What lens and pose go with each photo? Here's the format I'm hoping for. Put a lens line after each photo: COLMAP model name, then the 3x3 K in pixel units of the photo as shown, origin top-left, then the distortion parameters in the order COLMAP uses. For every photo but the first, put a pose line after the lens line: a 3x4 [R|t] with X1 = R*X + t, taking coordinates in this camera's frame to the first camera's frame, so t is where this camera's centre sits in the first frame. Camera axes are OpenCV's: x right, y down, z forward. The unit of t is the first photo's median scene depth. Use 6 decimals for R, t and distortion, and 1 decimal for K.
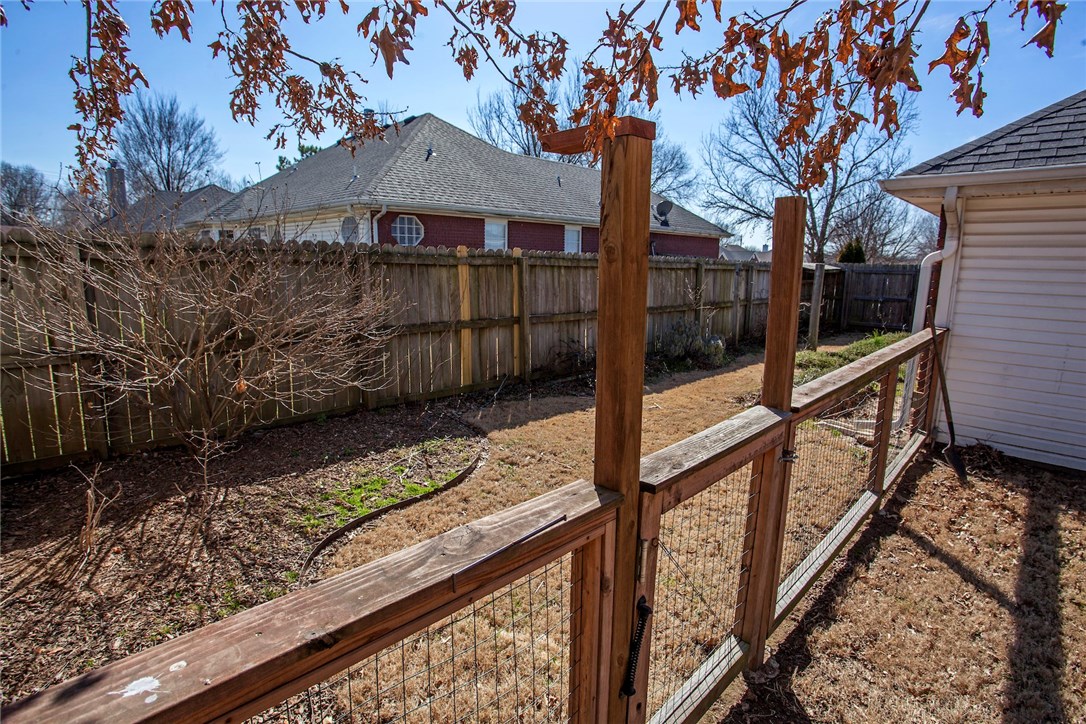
lens RADIAL K [[537.1, 0, 543.0], [0, 537.1, 362.0], [0, 0, 1]] dist [-0.003037, -0.000140]
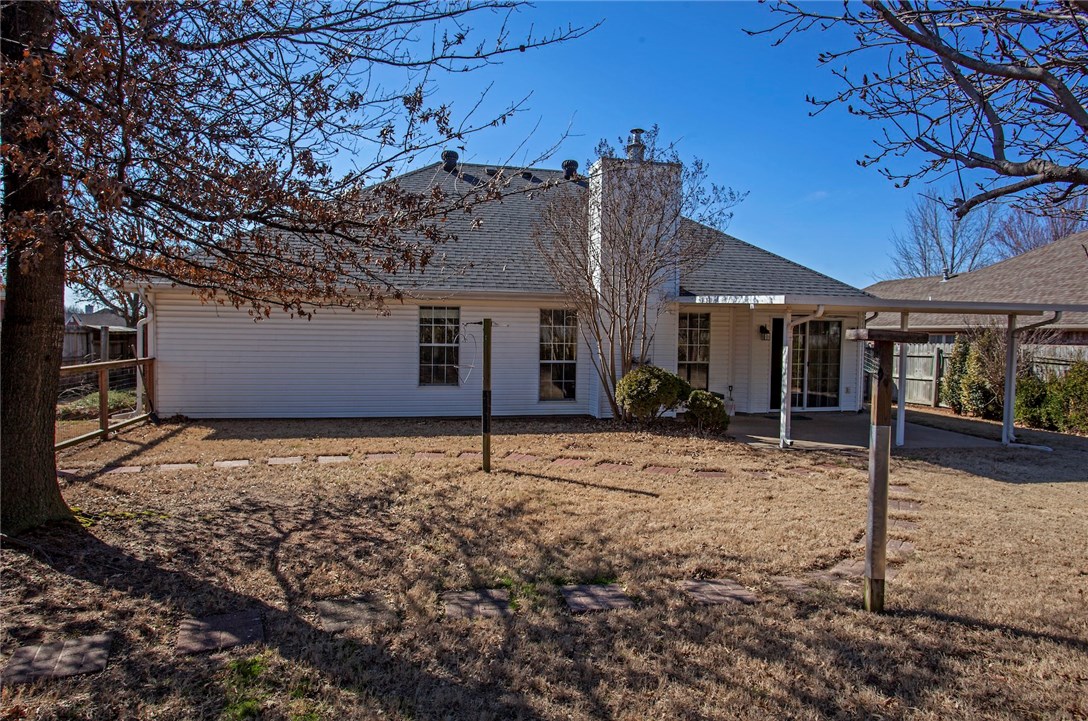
lens RADIAL K [[666.8, 0, 544.0], [0, 666.8, 360.5], [0, 0, 1]] dist [-0.004445, 0.019203]
pose [[0.564875, -0.044315, 0.823986, -0.274664], [0.152208, 0.987018, -0.051262, 0.179795], [-0.811017, 0.154374, 0.564287, -0.948499]]
